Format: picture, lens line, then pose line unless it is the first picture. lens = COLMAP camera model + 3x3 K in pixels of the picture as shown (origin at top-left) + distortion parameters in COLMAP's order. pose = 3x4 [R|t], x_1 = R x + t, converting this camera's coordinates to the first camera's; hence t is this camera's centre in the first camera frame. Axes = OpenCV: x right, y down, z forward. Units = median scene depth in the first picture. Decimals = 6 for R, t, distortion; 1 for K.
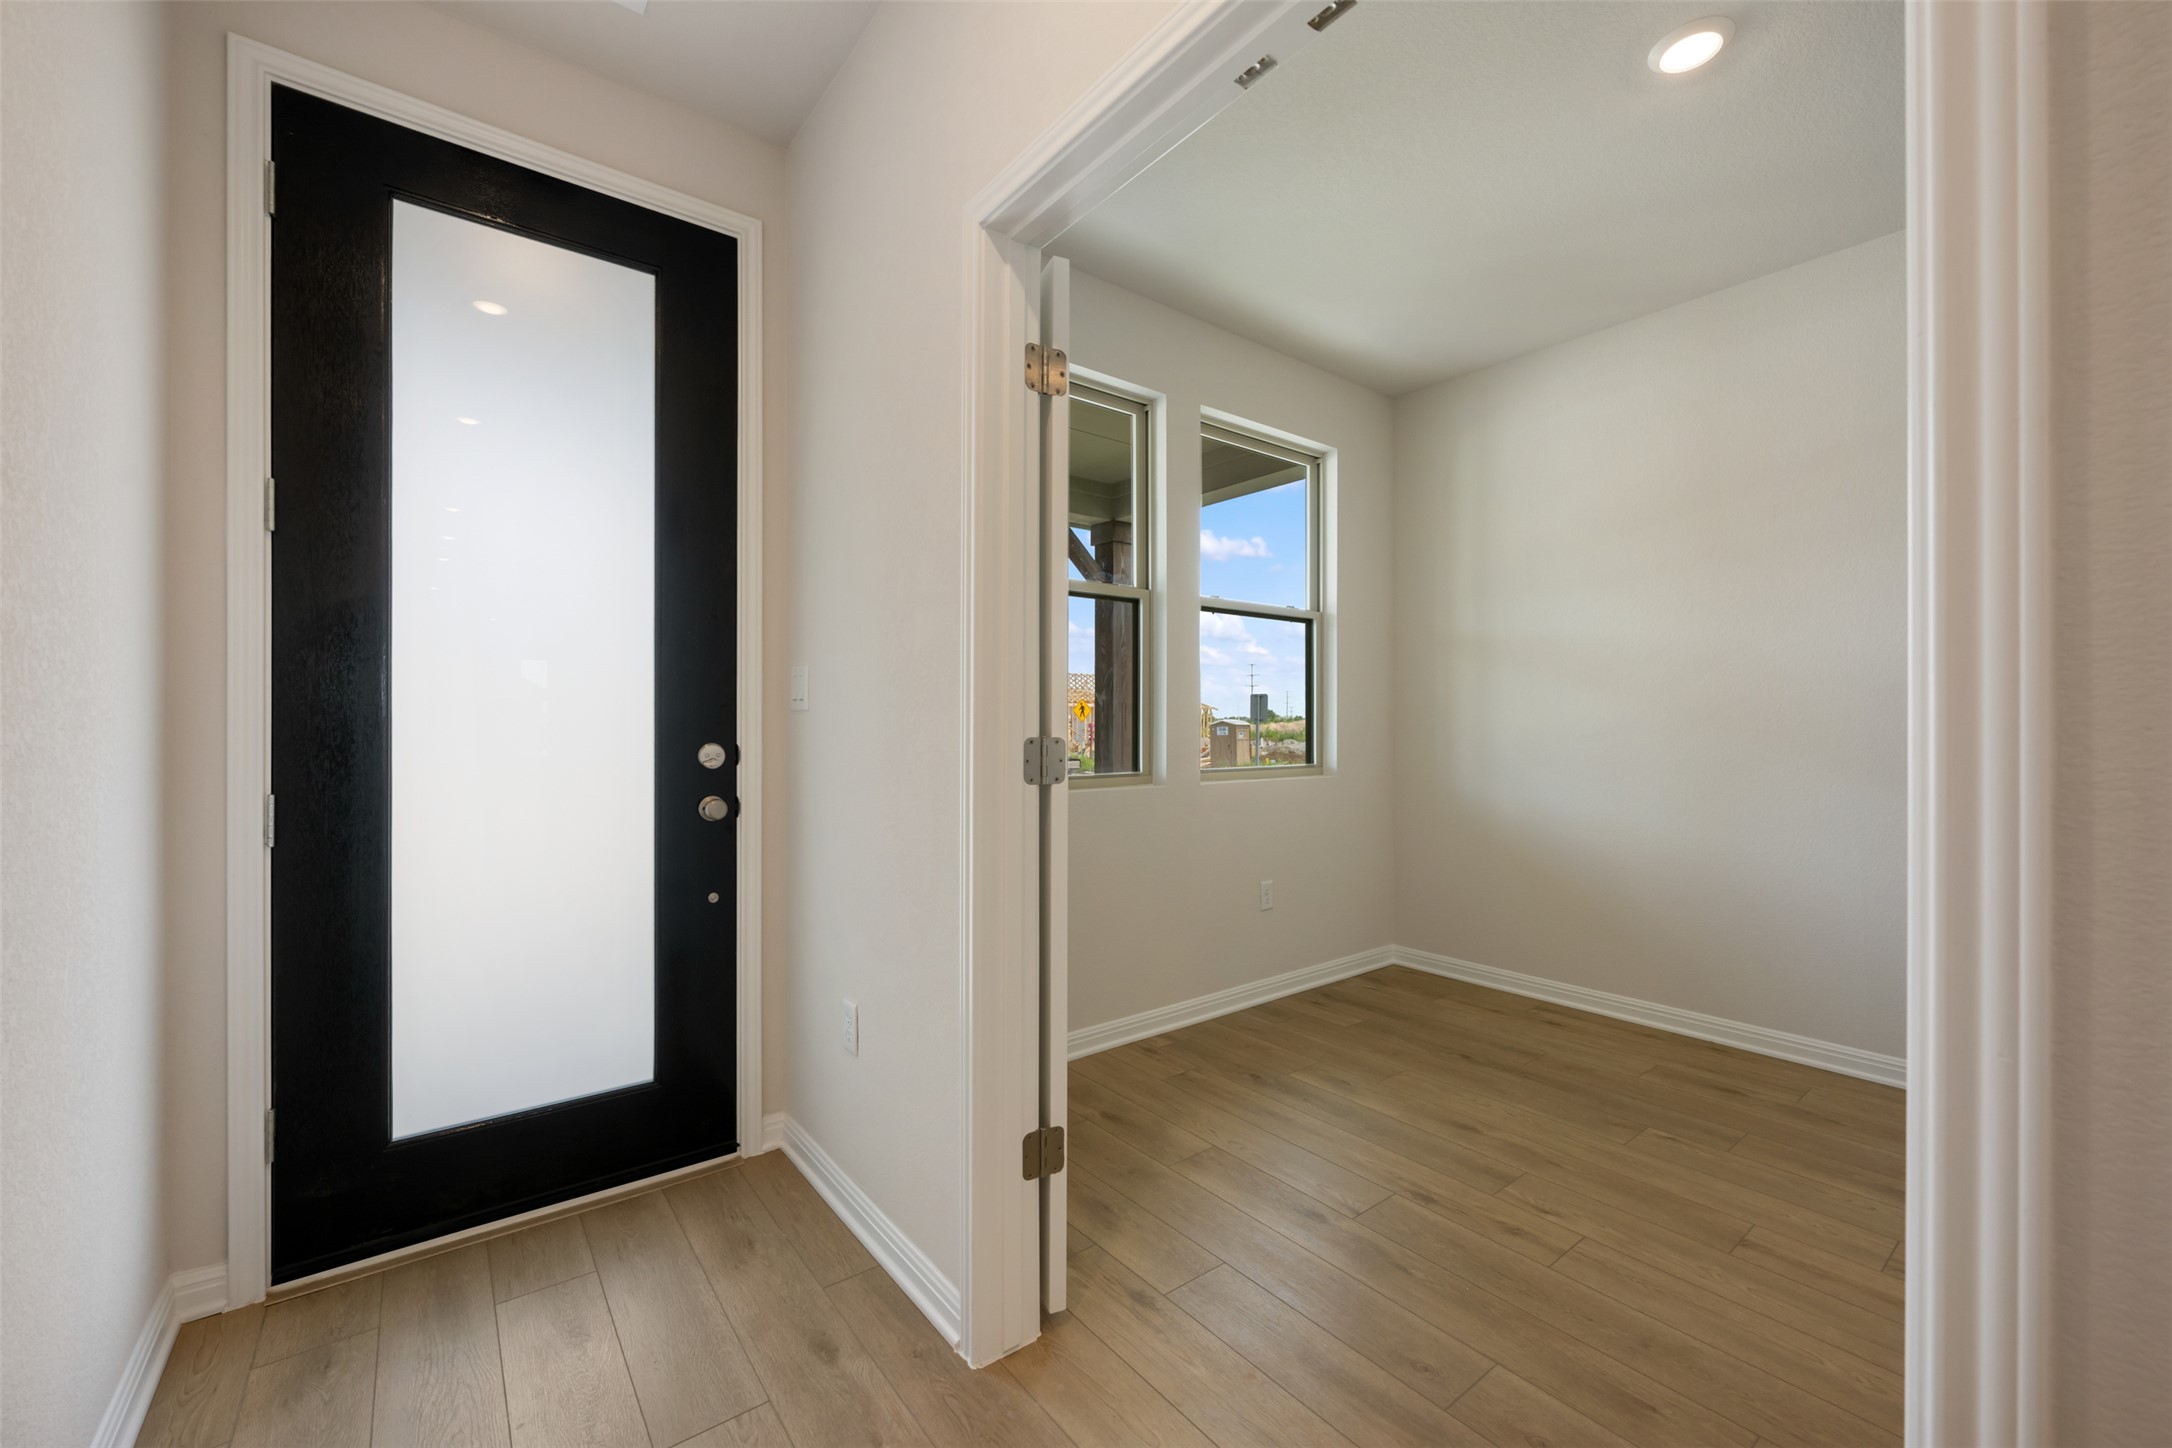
lens RADIAL K [[860.4, 0, 1085.6], [0, 860.4, 732.4], [0, 0, 1]] dist [0.001713, -0.001083]
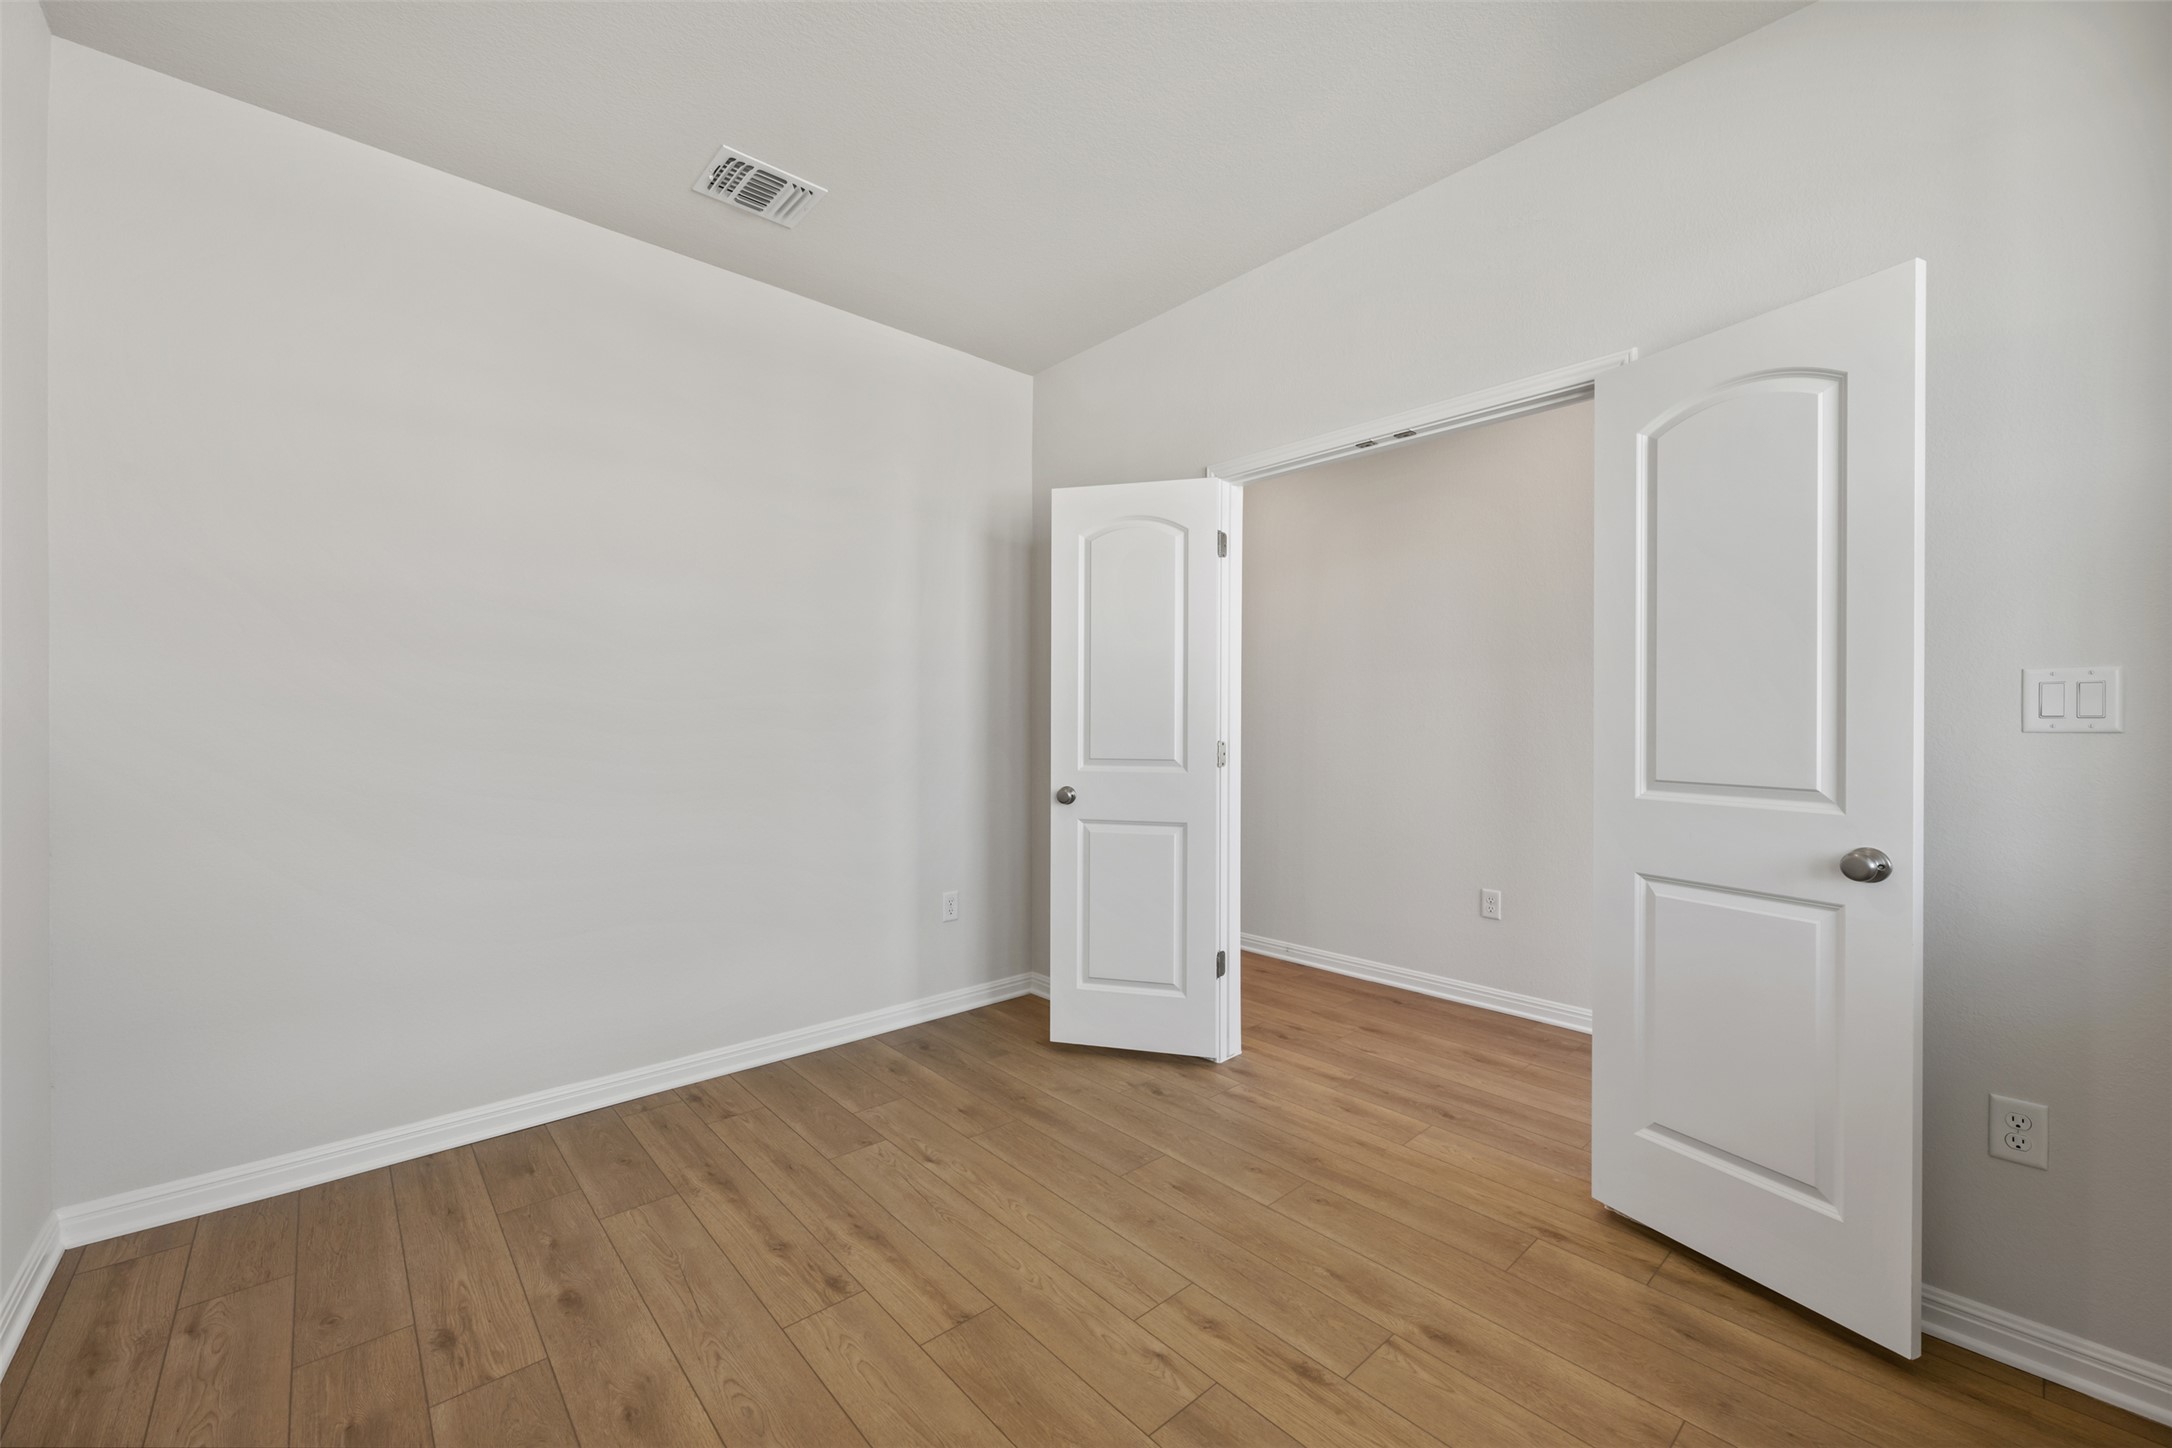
lens RADIAL K [[860.4, 0, 1085.0], [0, 860.4, 720.7], [0, 0, 1]] dist [0.001713, -0.001083]
pose [[-0.997298, -0.010564, -0.072701, 0.715078], [-0.010460, 0.999944, -0.001816, -0.029154], [0.072716, -0.001051, -0.997352, 1.916997]]
